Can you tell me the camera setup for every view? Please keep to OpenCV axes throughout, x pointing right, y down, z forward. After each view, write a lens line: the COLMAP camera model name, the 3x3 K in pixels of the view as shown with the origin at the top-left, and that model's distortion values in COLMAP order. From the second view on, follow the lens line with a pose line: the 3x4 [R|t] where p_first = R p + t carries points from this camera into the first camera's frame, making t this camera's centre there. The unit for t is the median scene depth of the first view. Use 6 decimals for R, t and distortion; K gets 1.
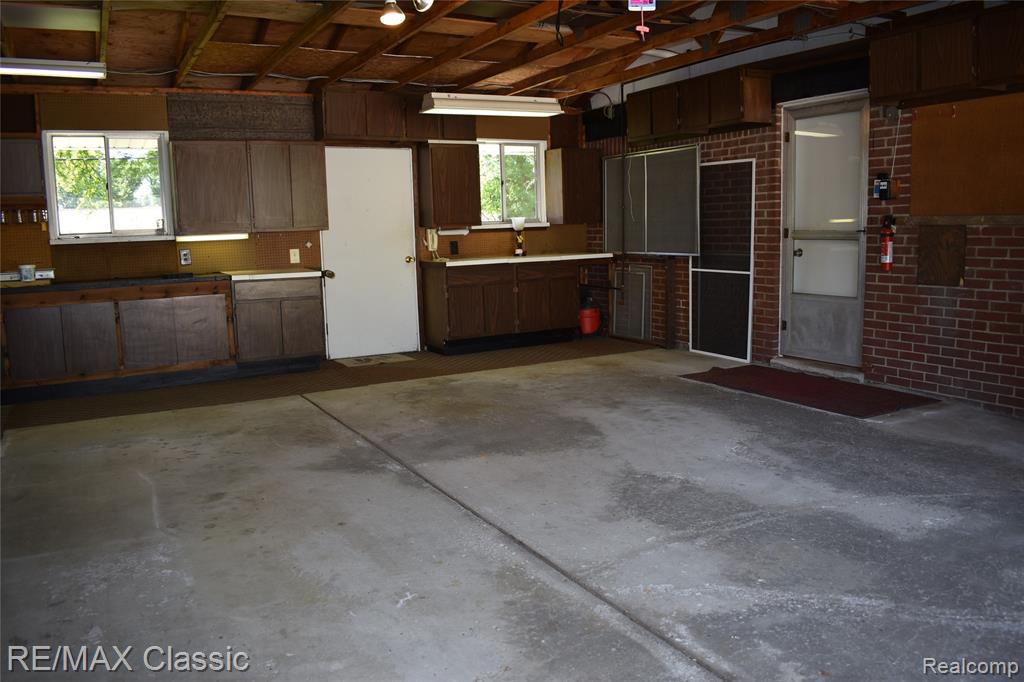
lens RADIAL K [[797.8, 0, 512.0], [0, 797.8, 341.0], [0, 0, 1]] dist [-0.095683, 0.011745]
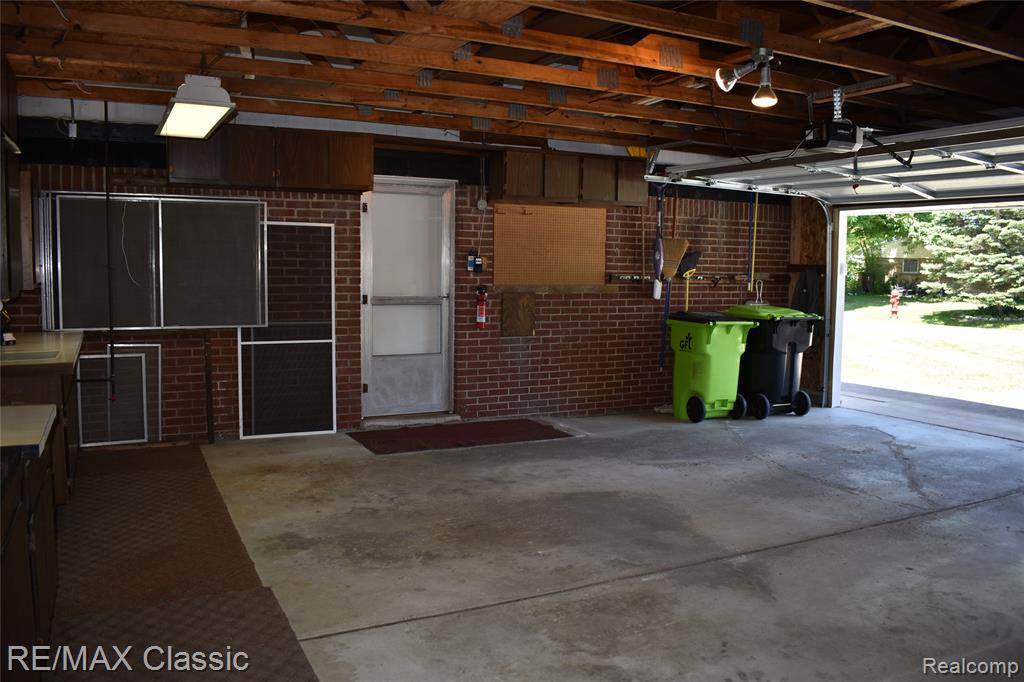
lens RADIAL K [[797.8, 0, 512.0], [0, 797.8, 341.0], [0, 0, 1]] dist [-0.095683, 0.011745]
pose [[0.038064, -0.068194, 0.996946, -0.851792], [0.126643, 0.989953, 0.062880, -0.153067], [-0.991218, 0.123863, 0.046318, 0.944856]]
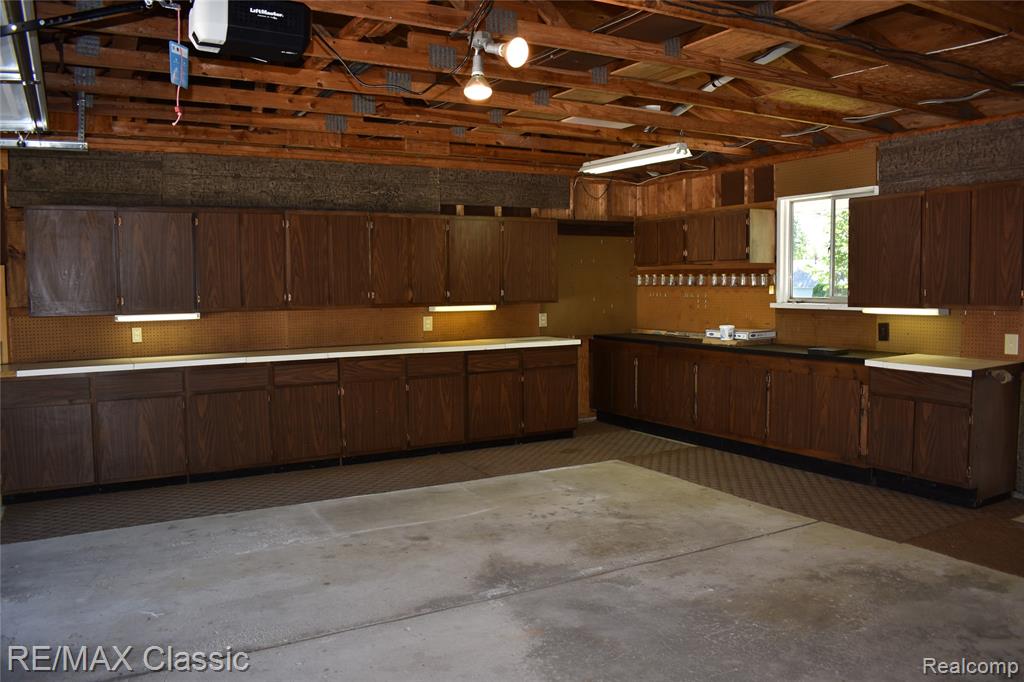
lens RADIAL K [[797.8, 0, 512.0], [0, 797.8, 341.0], [0, 0, 1]] dist [-0.095683, 0.011745]
pose [[0.005005, 0.096220, -0.995348, 0.554098], [-0.133824, 0.986471, 0.094689, -0.160387], [0.990992, 0.132728, 0.017814, 0.763730]]
